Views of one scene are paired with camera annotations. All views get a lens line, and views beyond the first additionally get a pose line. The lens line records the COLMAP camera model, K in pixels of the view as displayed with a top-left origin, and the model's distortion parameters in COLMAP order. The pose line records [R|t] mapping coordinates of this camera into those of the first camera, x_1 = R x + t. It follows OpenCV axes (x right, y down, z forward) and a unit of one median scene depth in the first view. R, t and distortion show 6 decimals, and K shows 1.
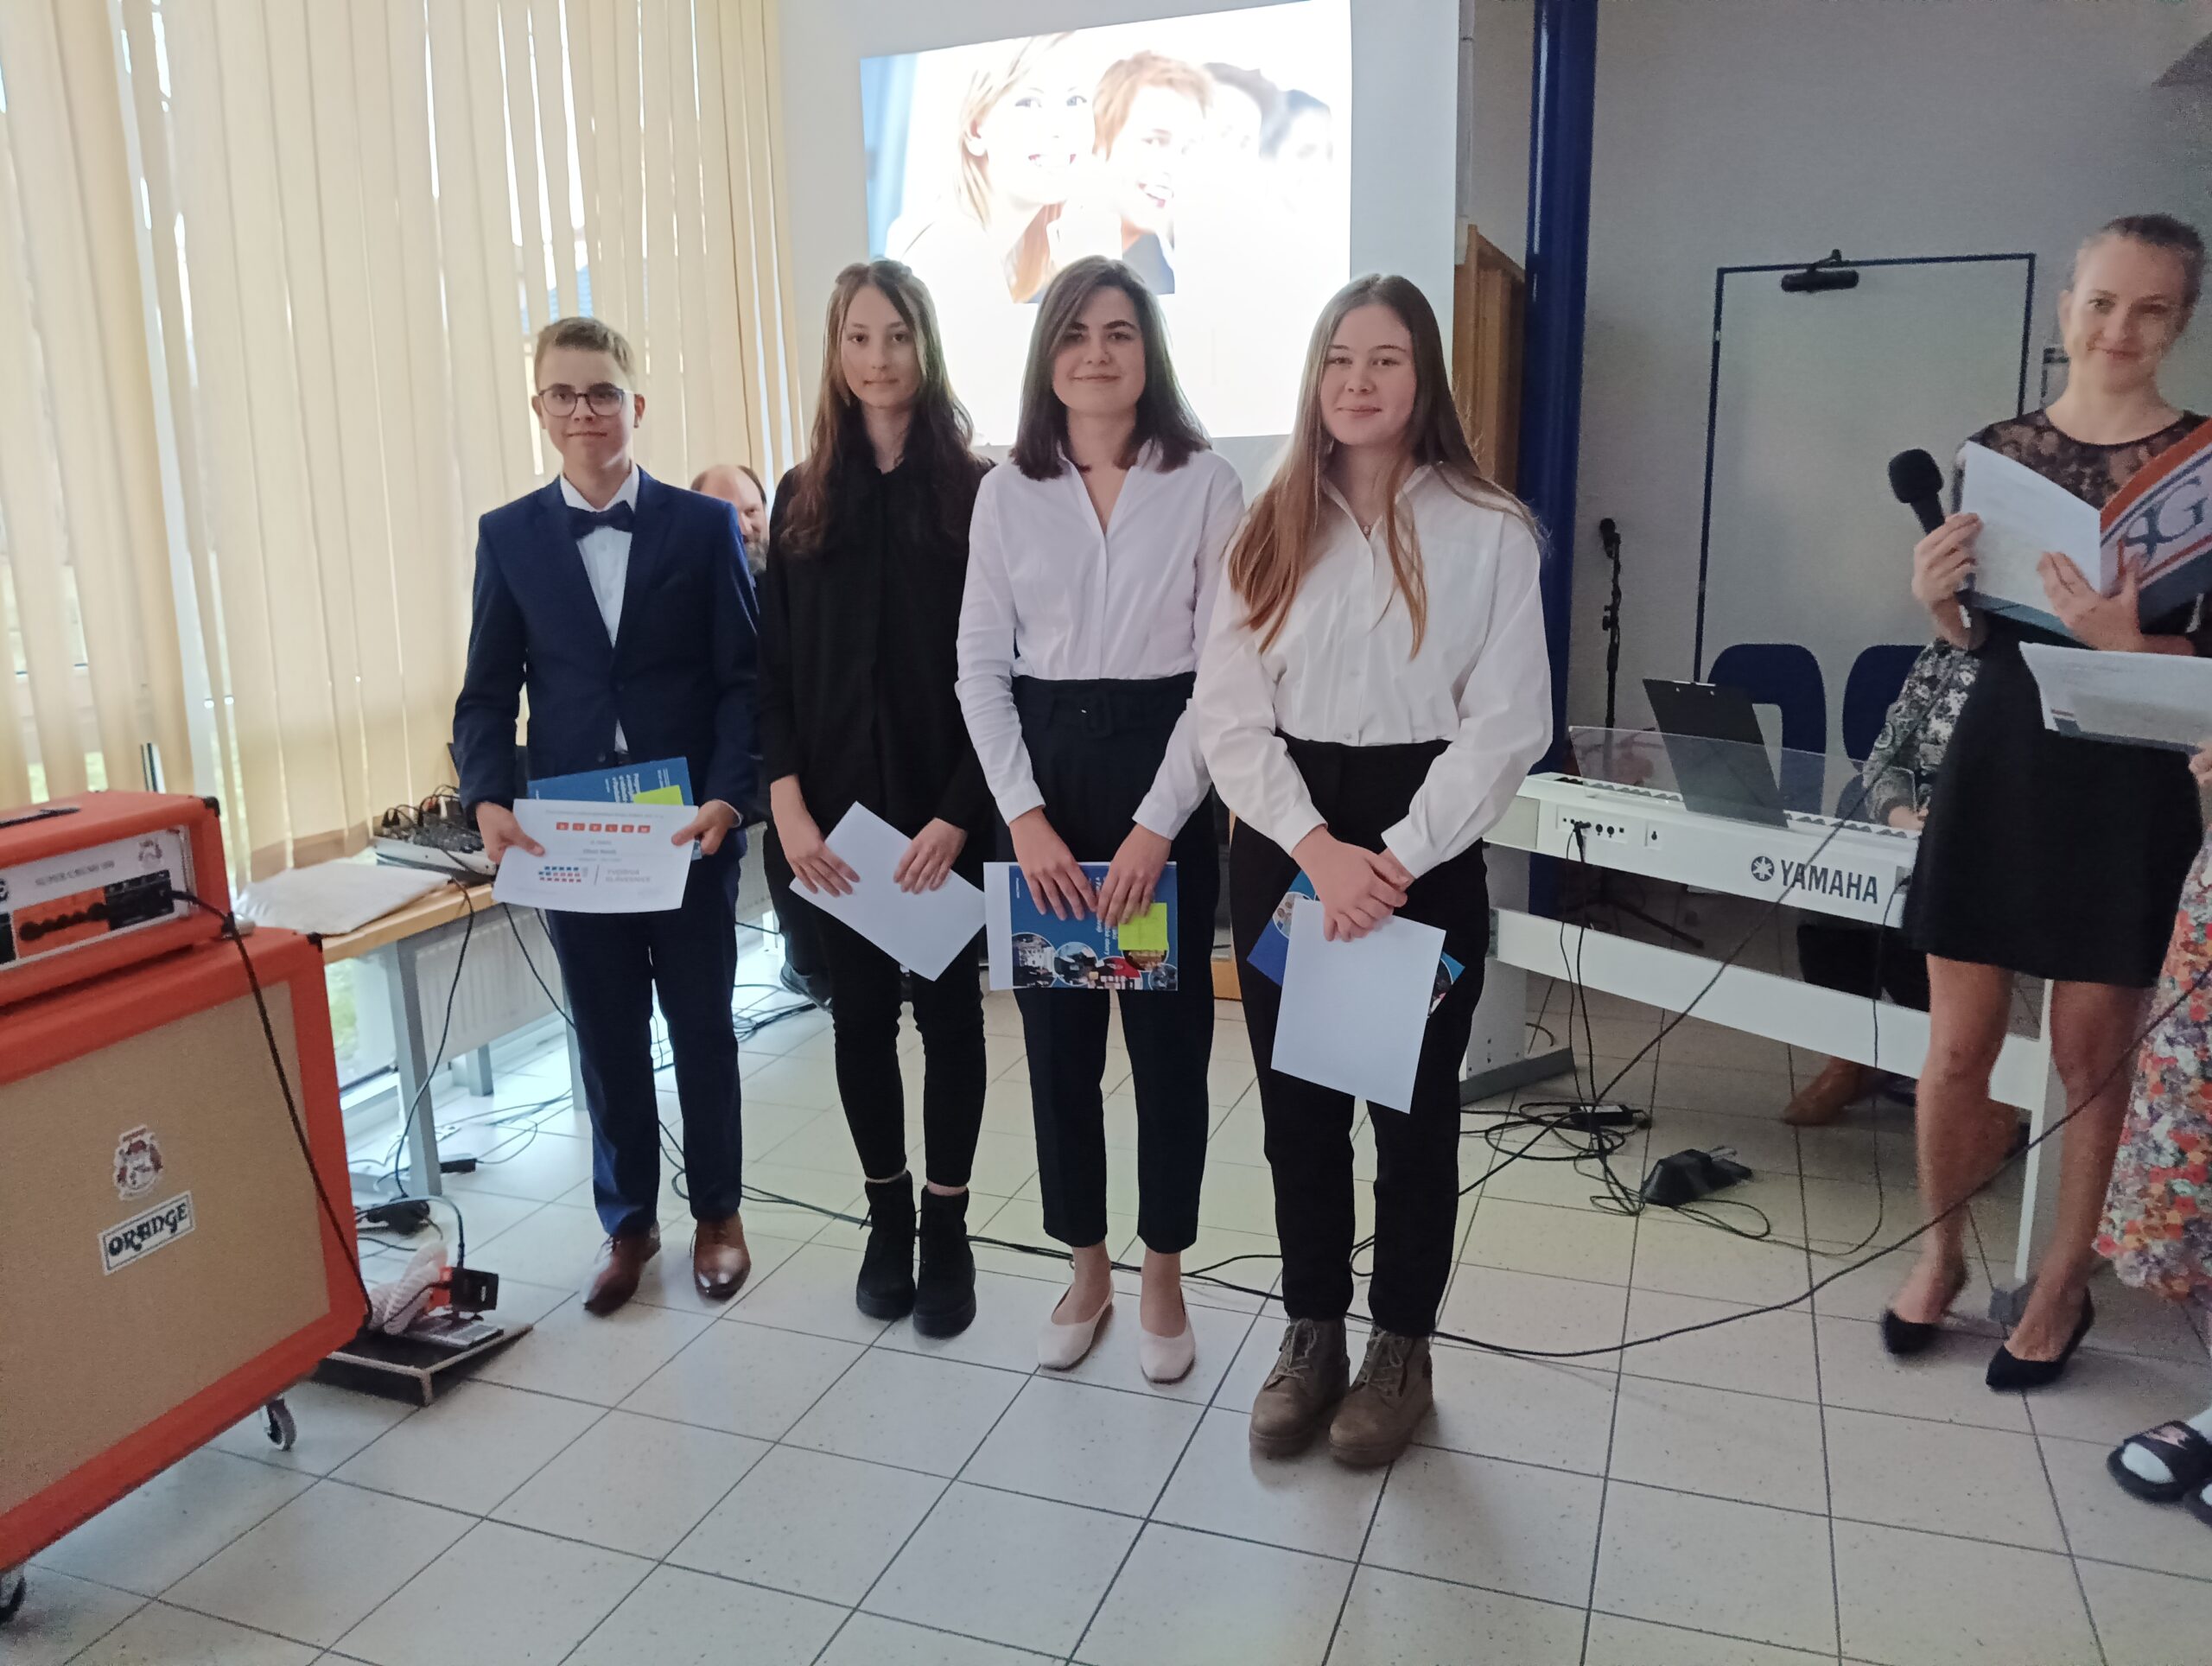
lens RADIAL K [[1649.9, 0, 1098.2], [0, 1649.9, 825.7], [0, 0, 1]] dist [0.094176, -0.187032]
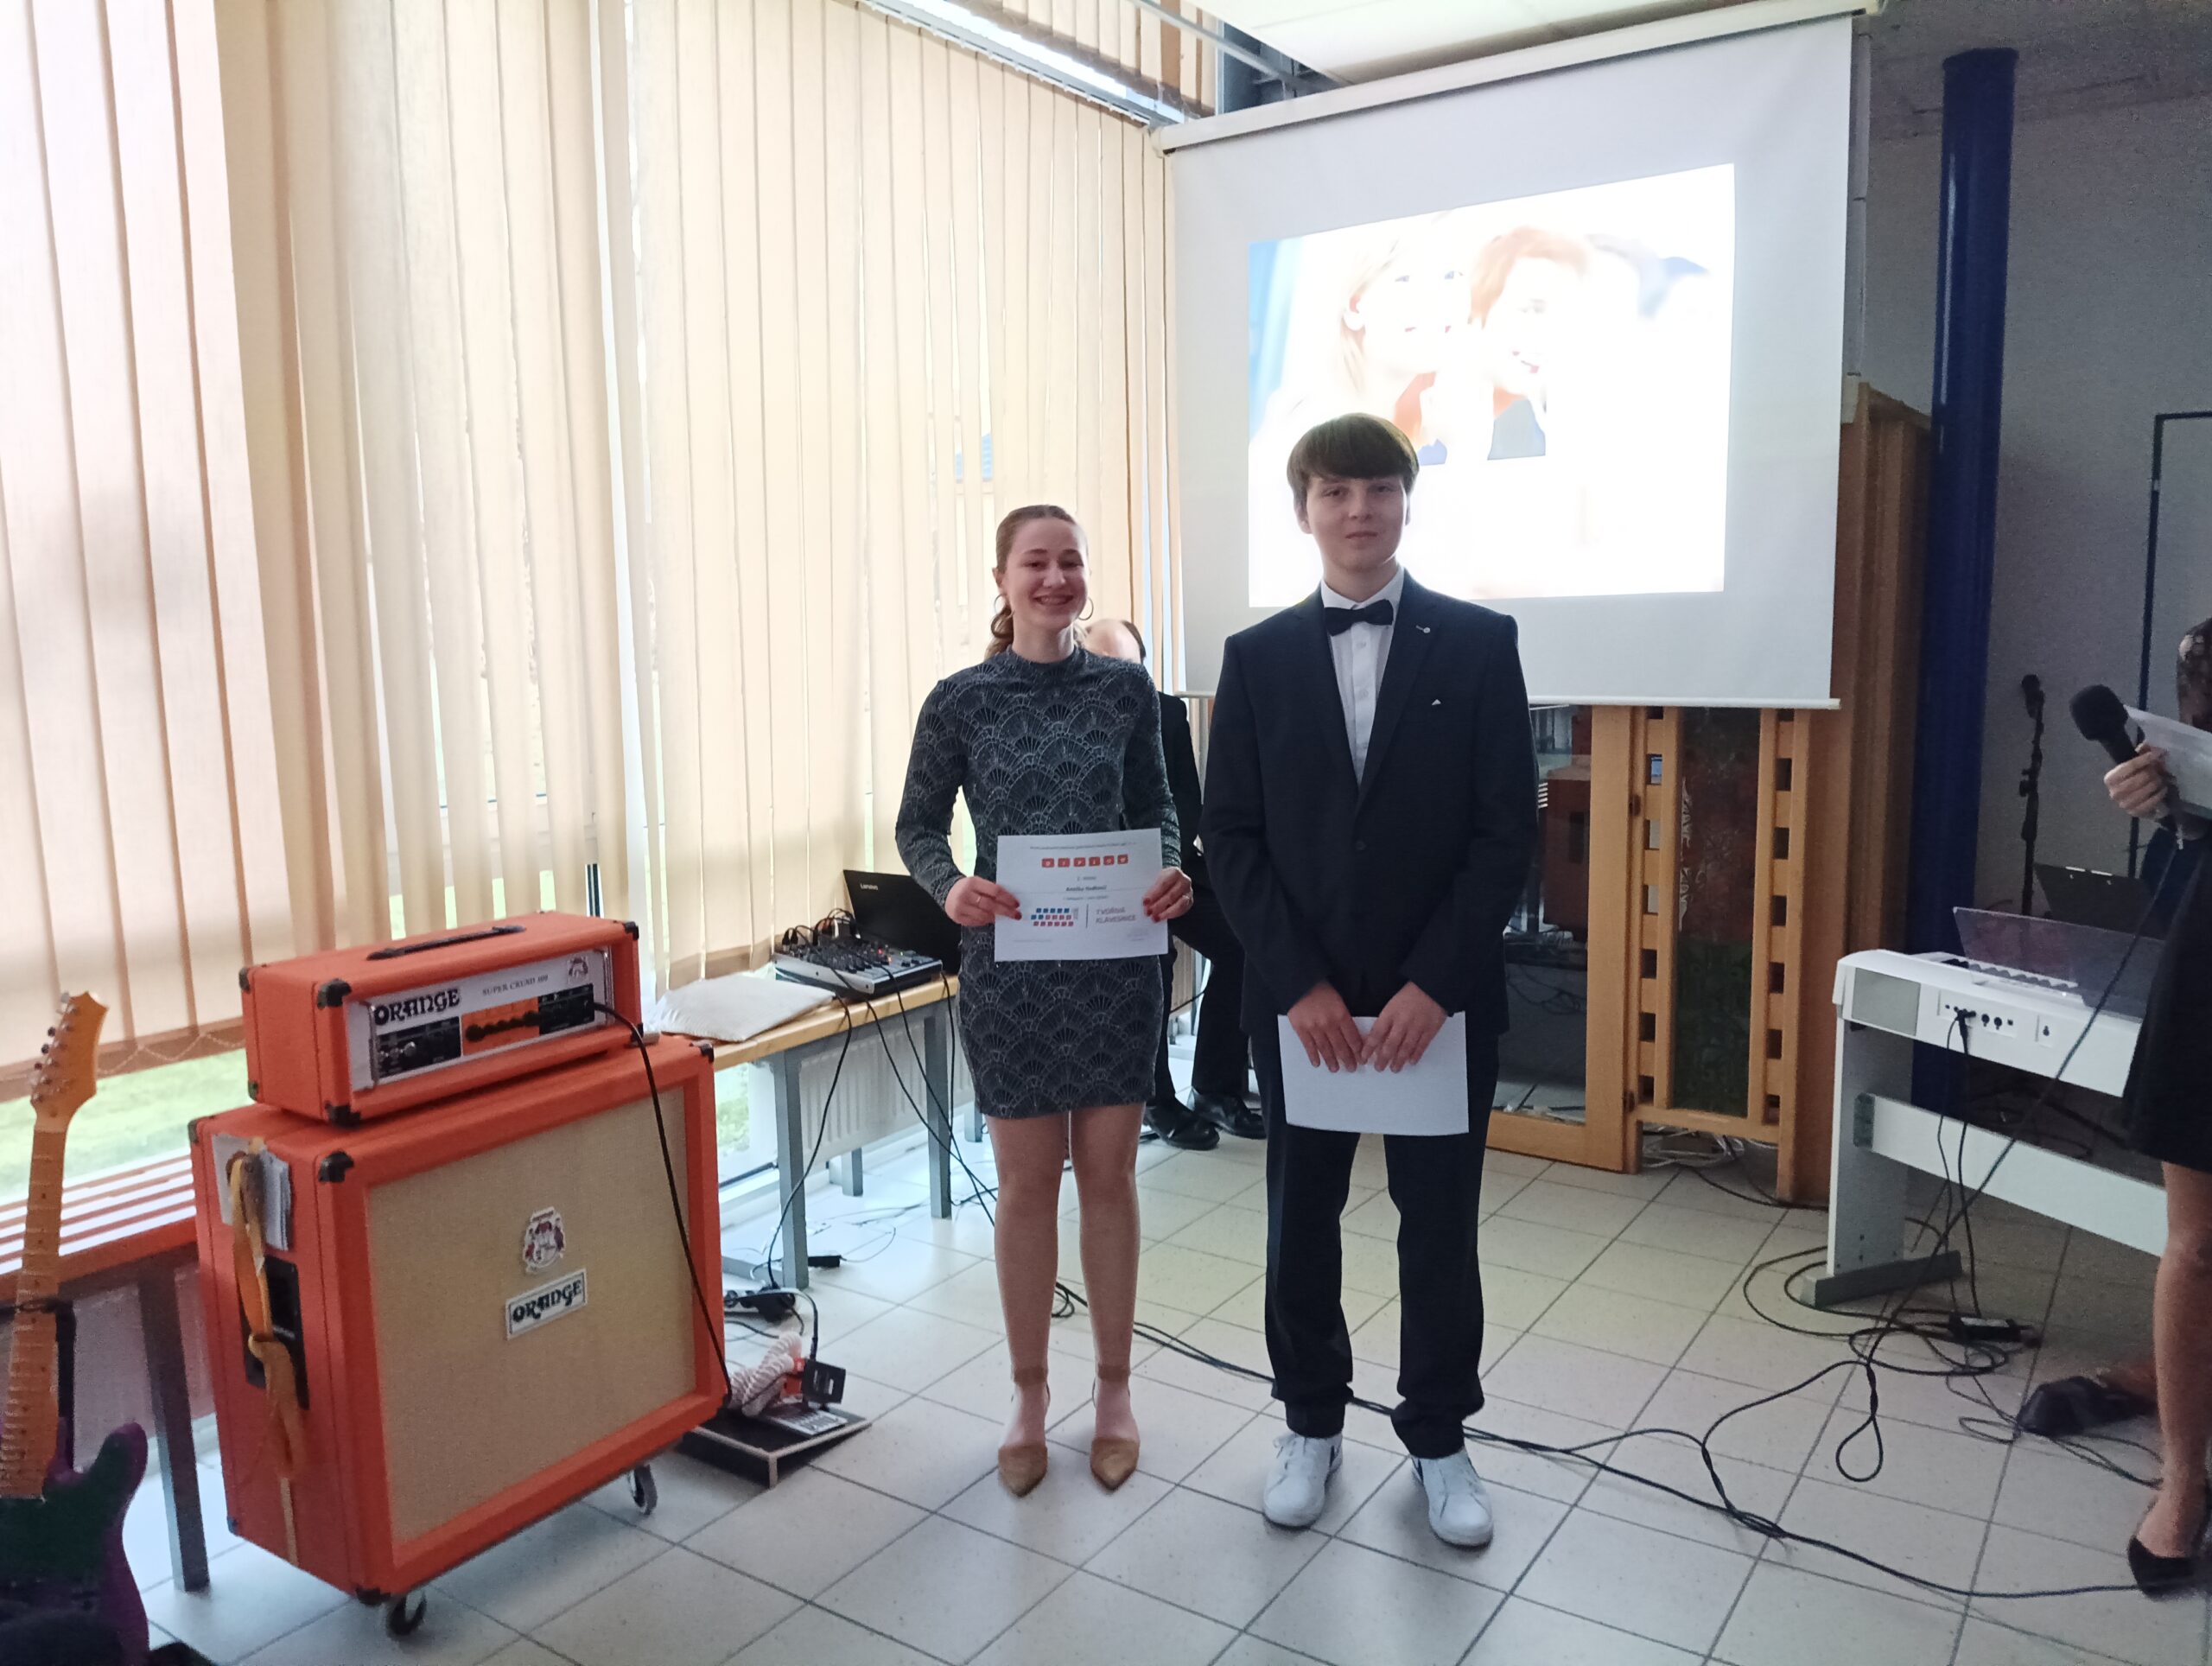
lens RADIAL K [[1649.9, 0, 1098.2], [0, 1649.9, 825.7], [0, 0, 1]] dist [0.094176, -0.187032]
pose [[0.970954, 0.037232, -0.236350, 0.036472], [-0.053979, 0.996438, -0.064788, -0.019141], [0.233096, 0.075665, 0.969506, -0.031001]]
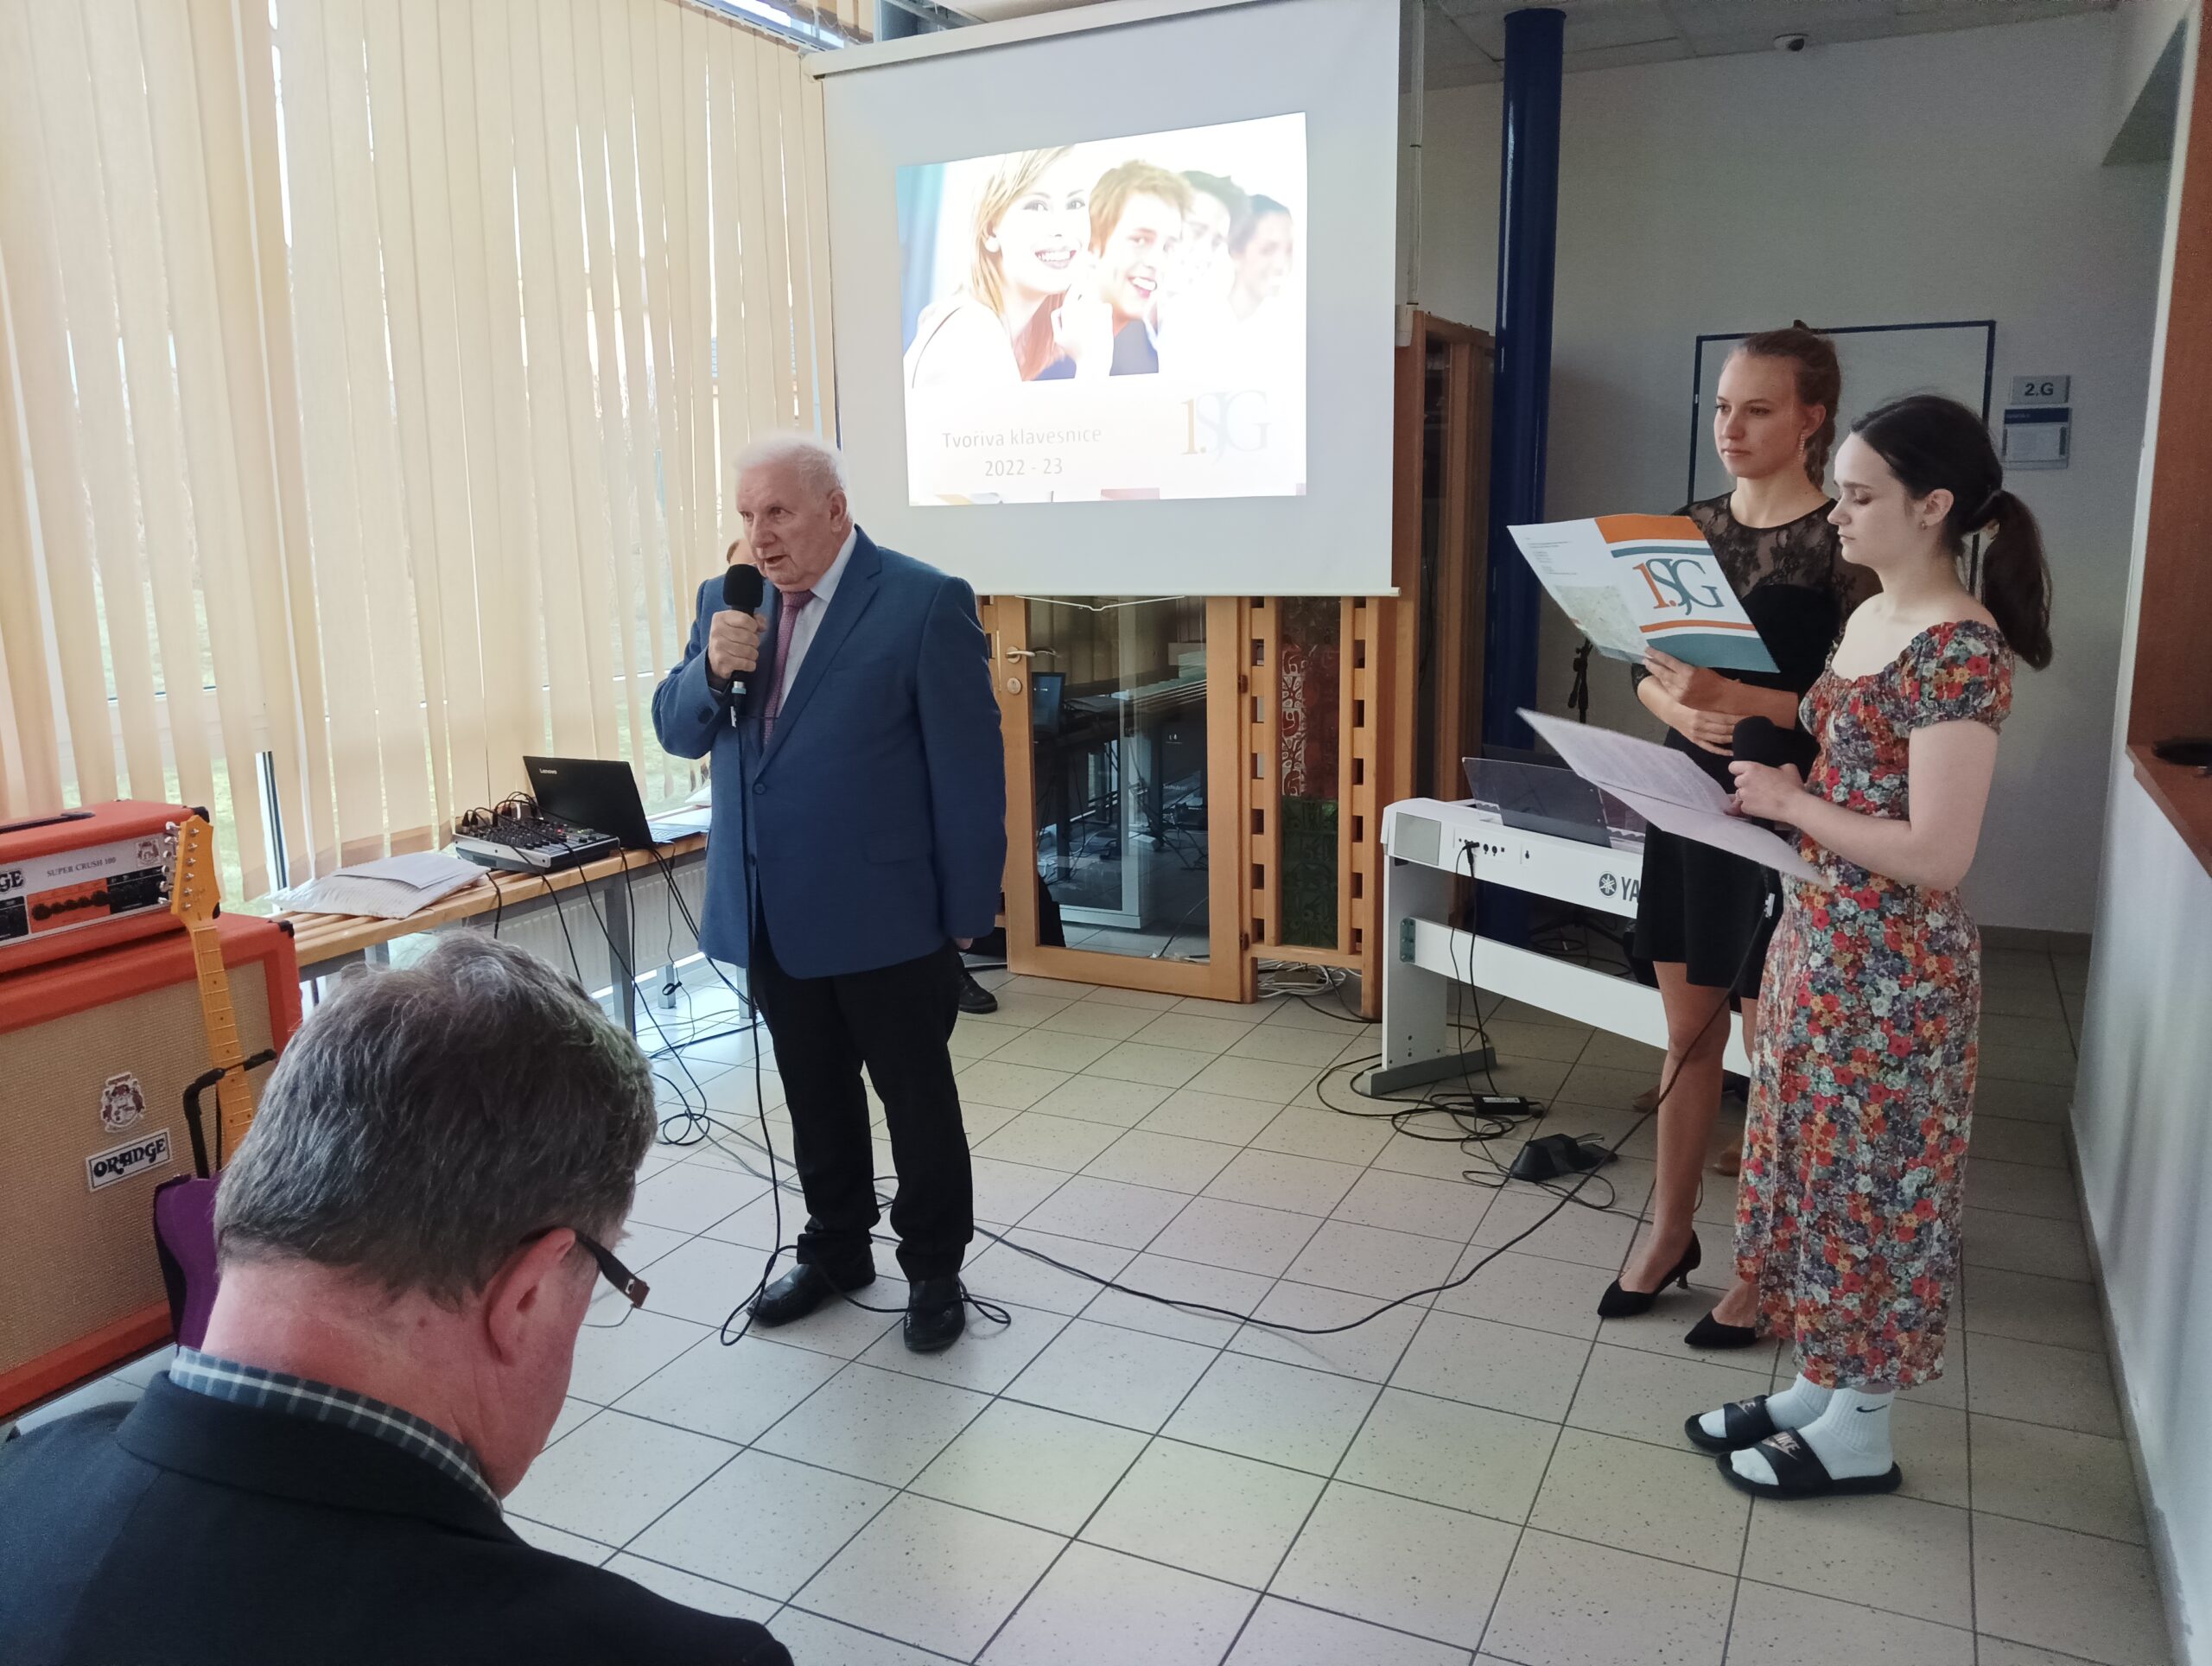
lens RADIAL K [[1648.8, 0, 1099.5], [0, 1648.8, 827.0], [0, 0, 1]] dist [0.085041, -0.150538]
pose [[0.995106, 0.021074, -0.096541, 0.149869], [-0.022633, 0.999630, -0.015081, 0.010482], [0.096187, 0.017192, 0.995215, -0.153089]]
